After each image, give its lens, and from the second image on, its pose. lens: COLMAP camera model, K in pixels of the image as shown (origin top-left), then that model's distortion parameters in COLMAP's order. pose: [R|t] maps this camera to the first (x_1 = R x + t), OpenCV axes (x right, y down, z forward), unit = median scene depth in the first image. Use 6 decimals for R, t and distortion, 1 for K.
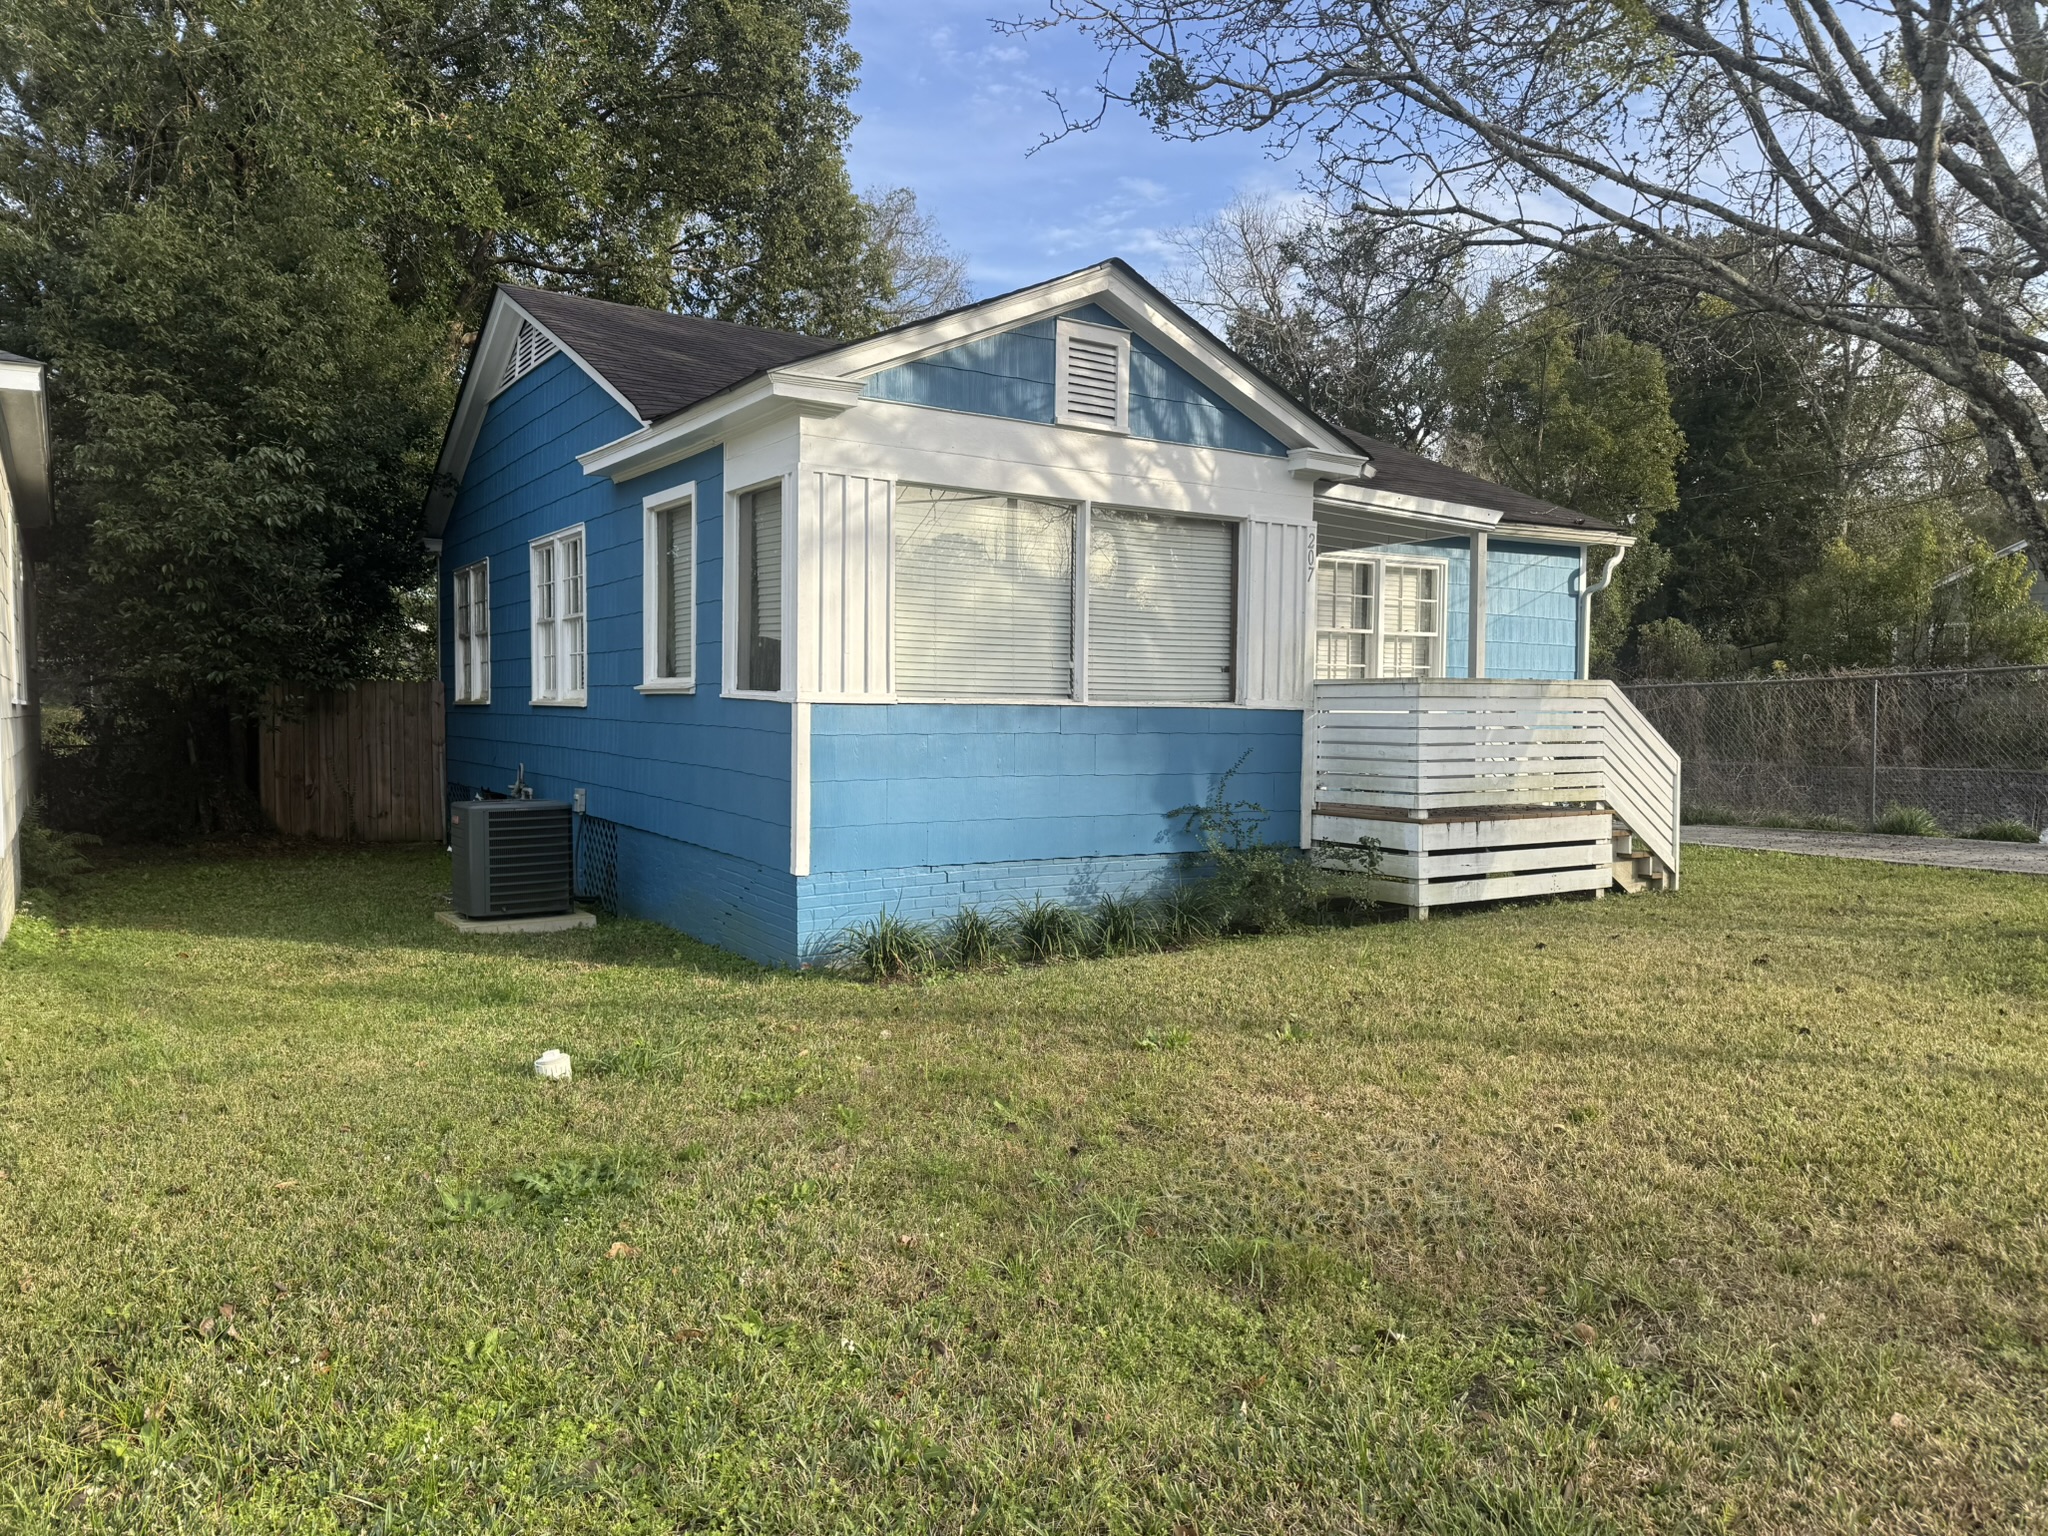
lens RADIAL K [[1432.8, 0, 1024.0], [0, 1432.8, 768.0], [0, 0, 1]] dist [0.153945, -0.298959]
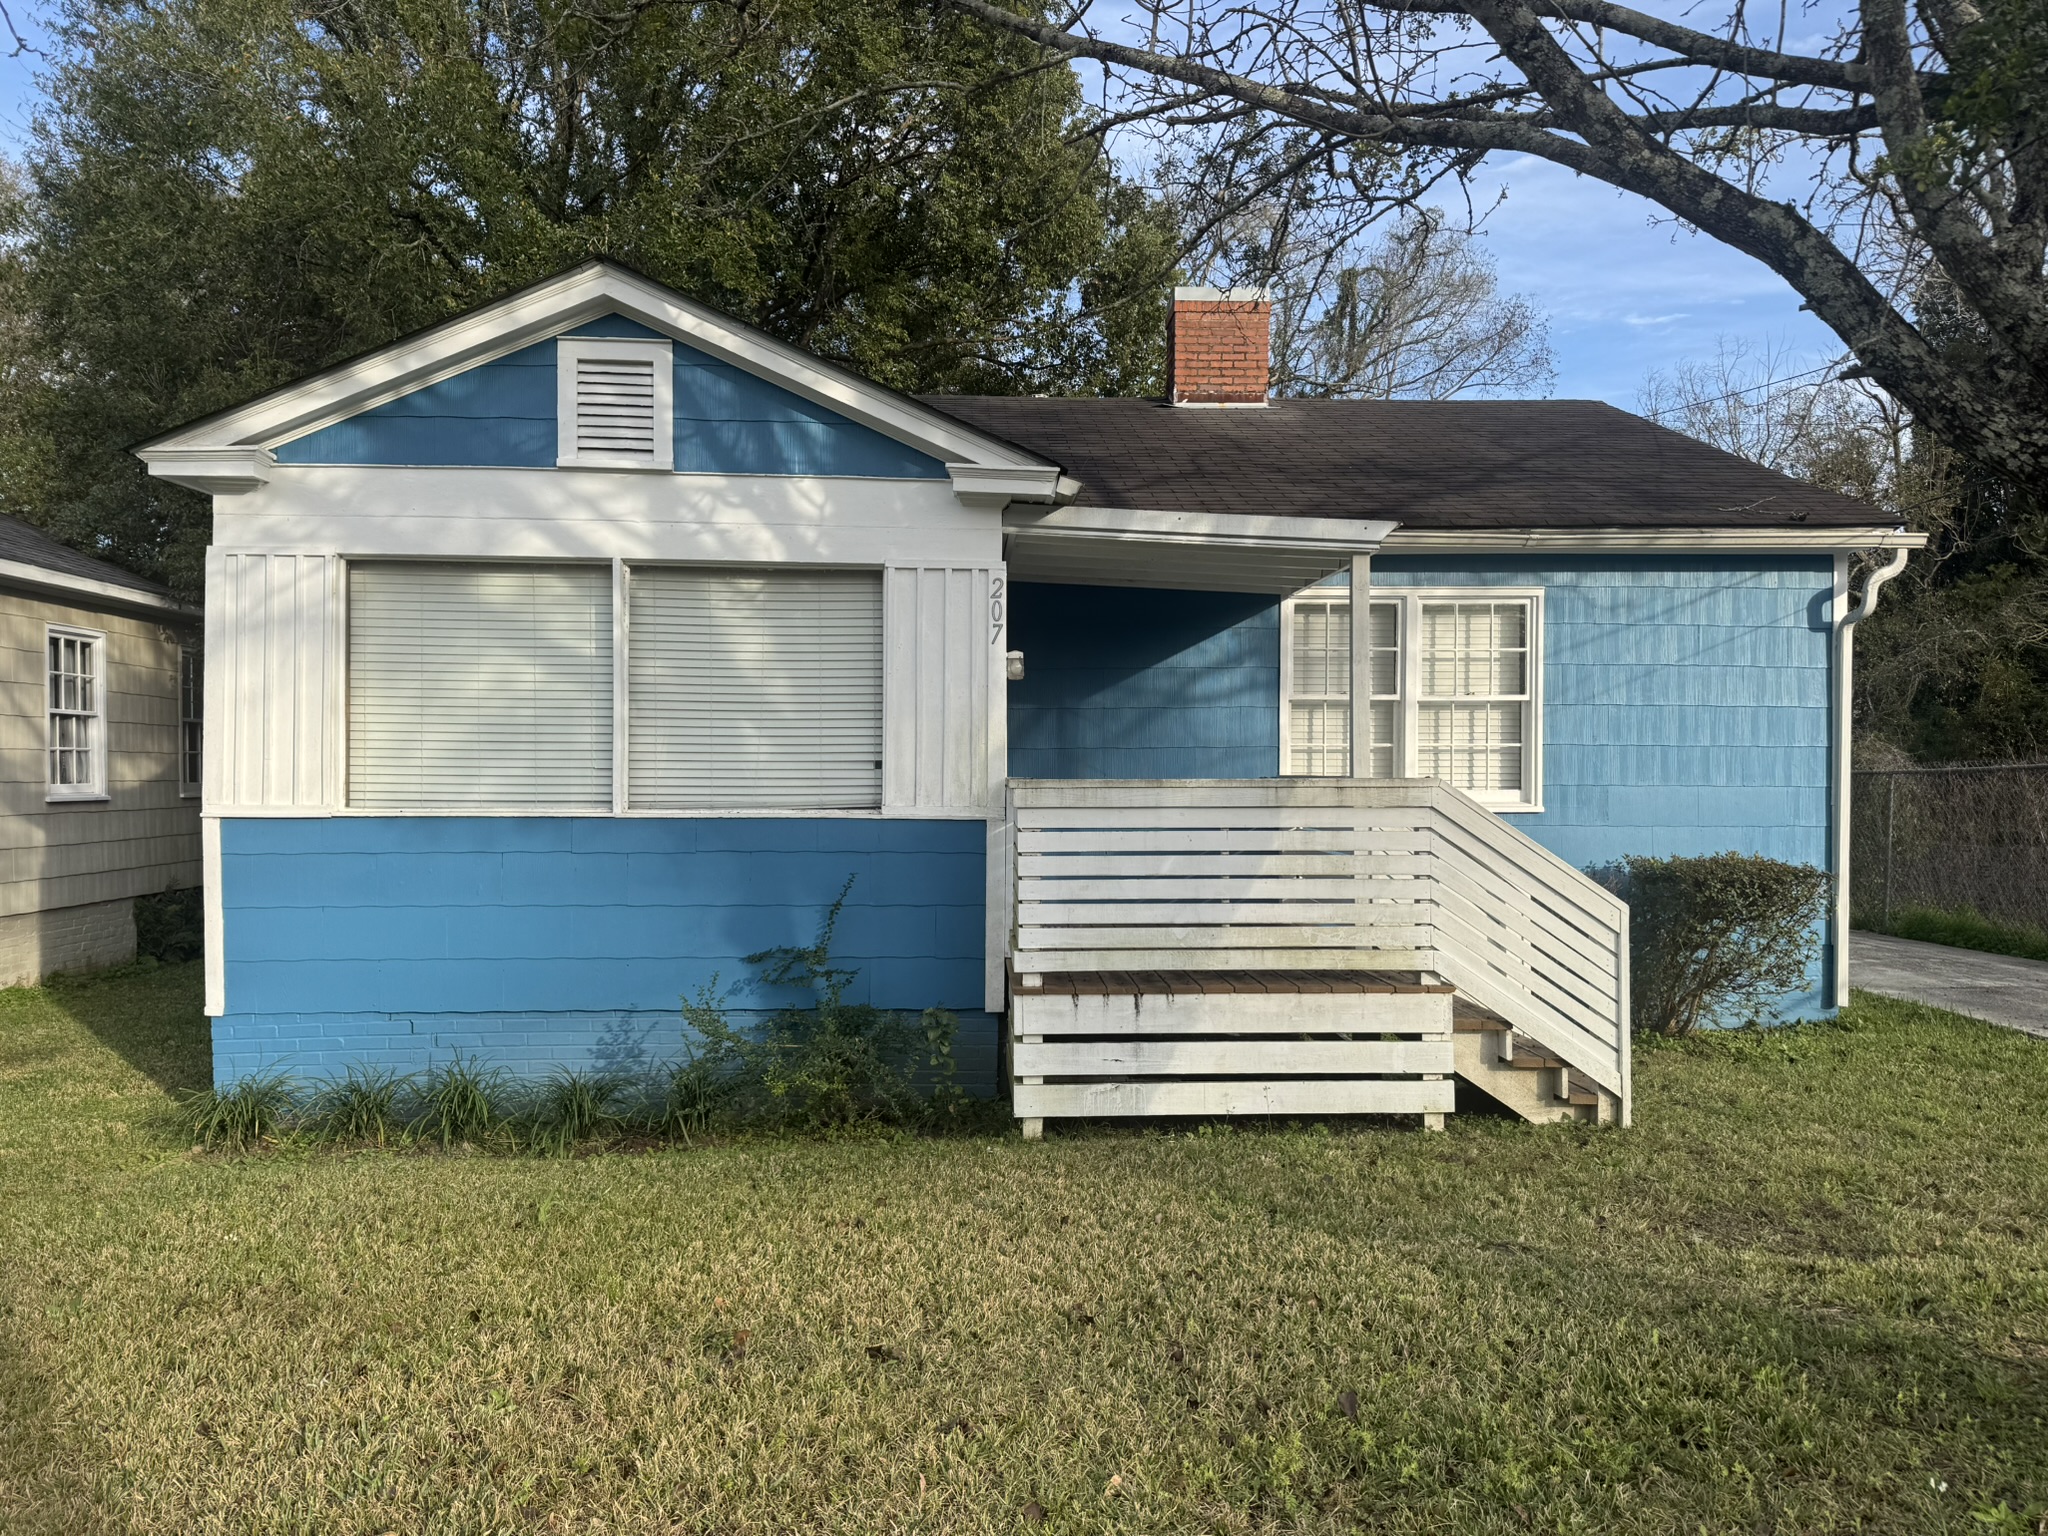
lens RADIAL K [[1432.8, 0, 1024.0], [0, 1432.8, 768.0], [0, 0, 1]] dist [0.153945, -0.298959]
pose [[0.866882, -0.005540, -0.498482, 0.605632], [-0.015075, 0.999190, -0.037321, -0.041984], [0.498285, 0.039867, 0.866096, 0.406559]]
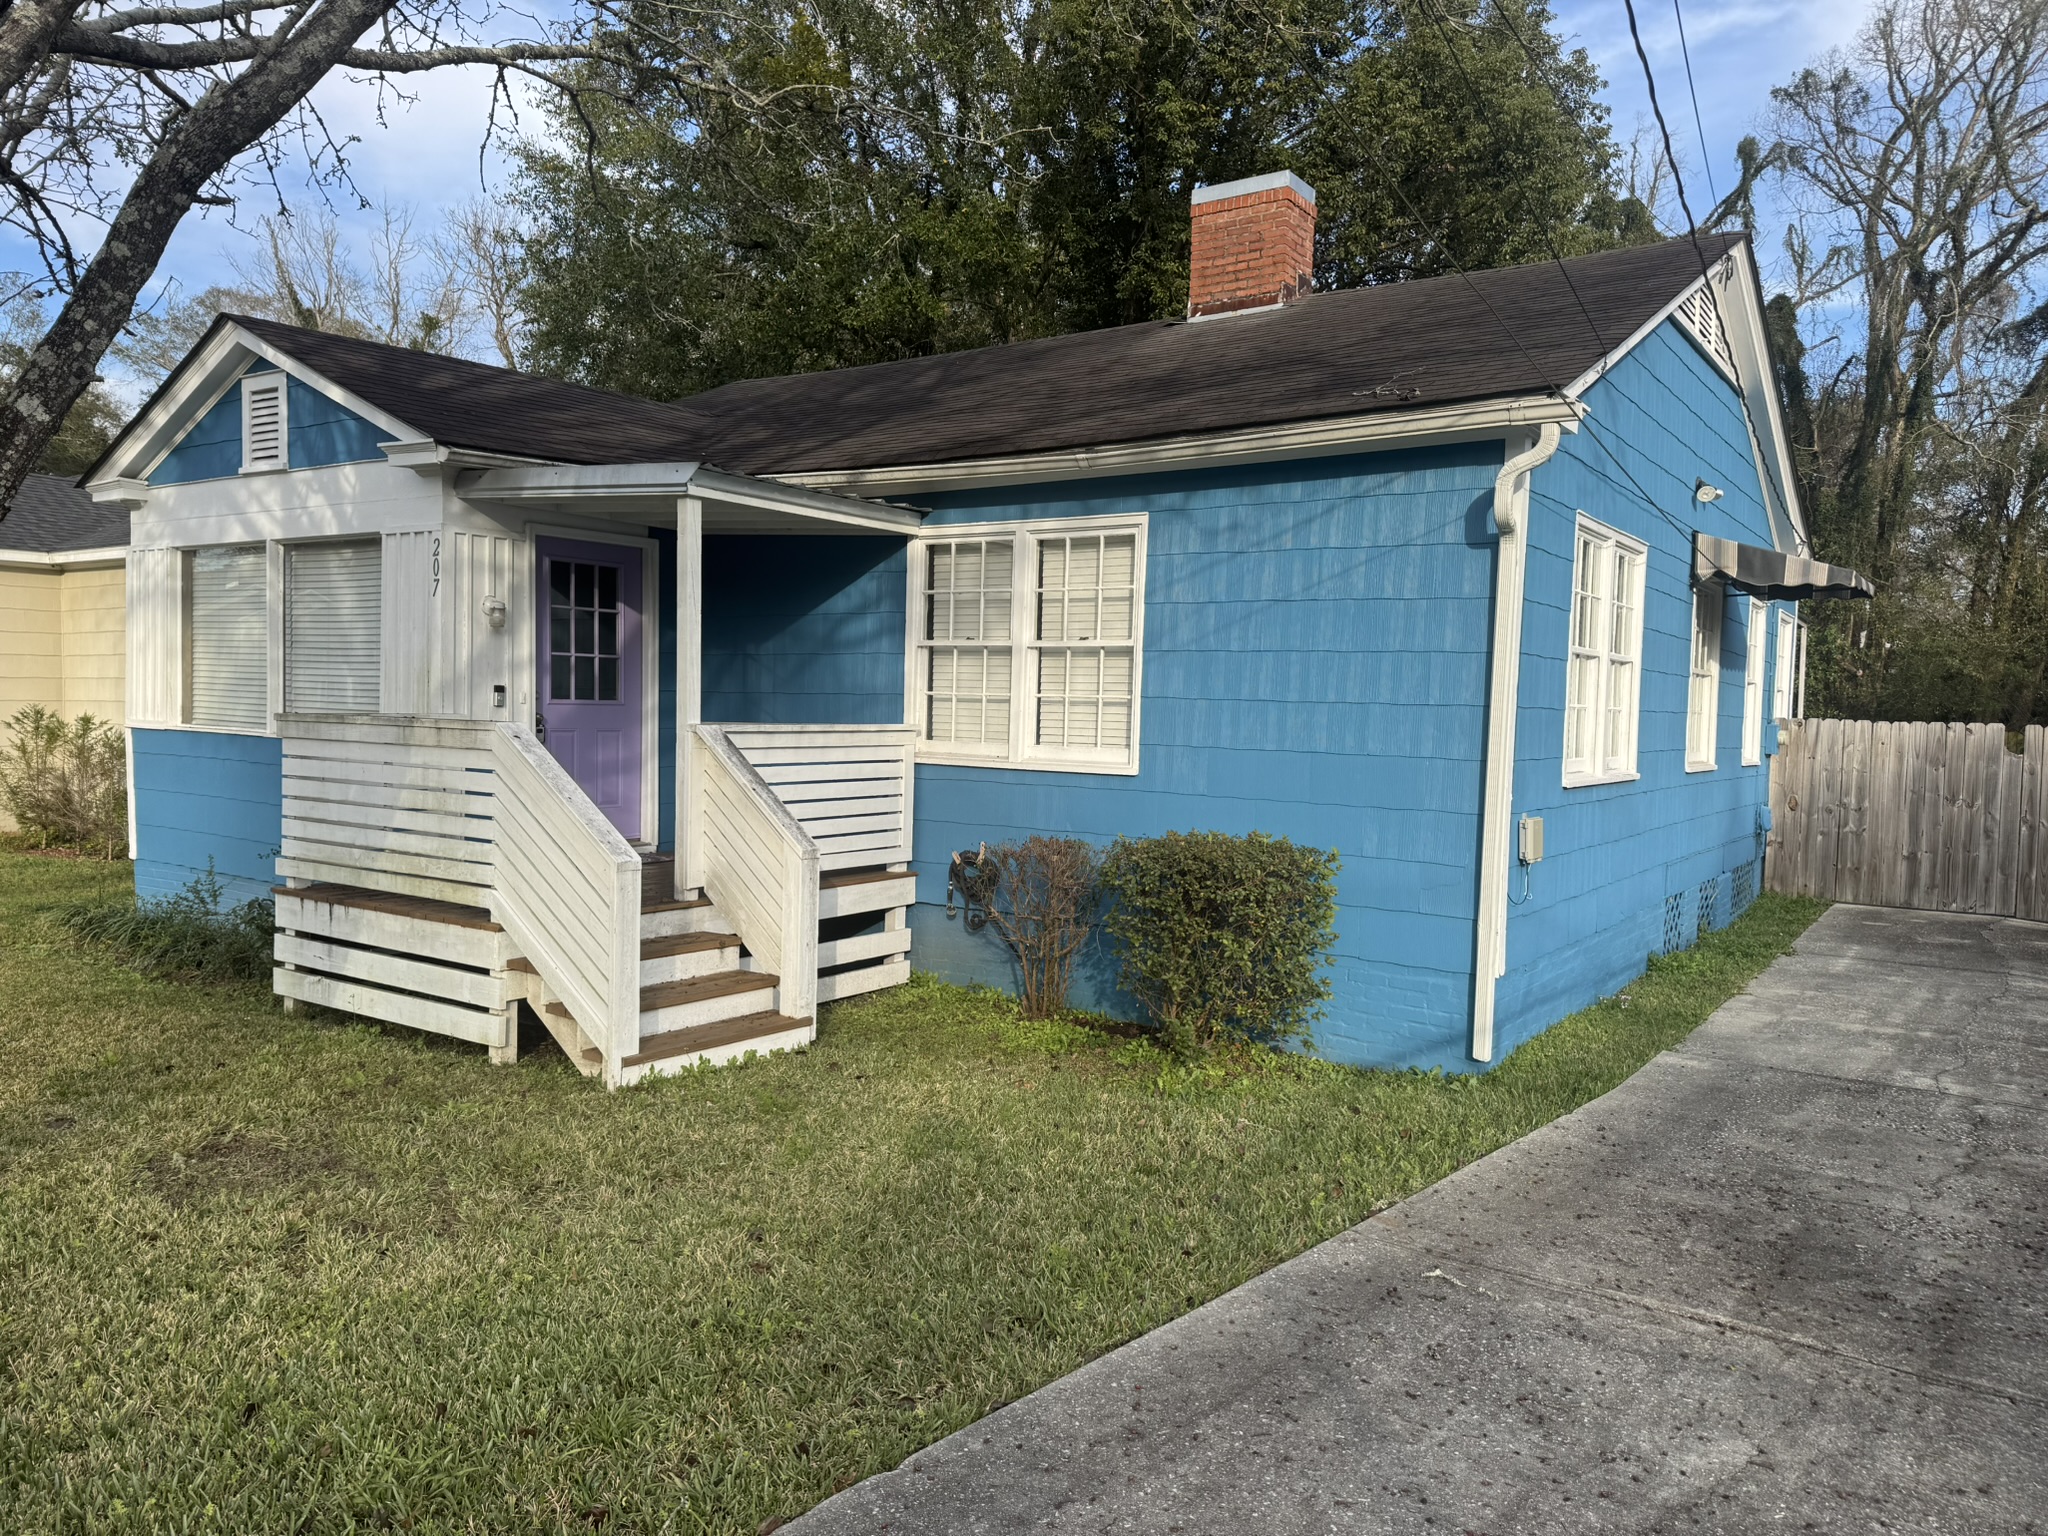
lens RADIAL K [[1432.8, 0, 1024.0], [0, 1432.8, 768.0], [0, 0, 1]] dist [0.153945, -0.298959]
pose [[0.383807, 0.046564, -0.922238, 1.174387], [-0.057797, 0.997981, 0.026336, -0.076581], [0.921603, 0.043194, 0.385724, 1.052196]]
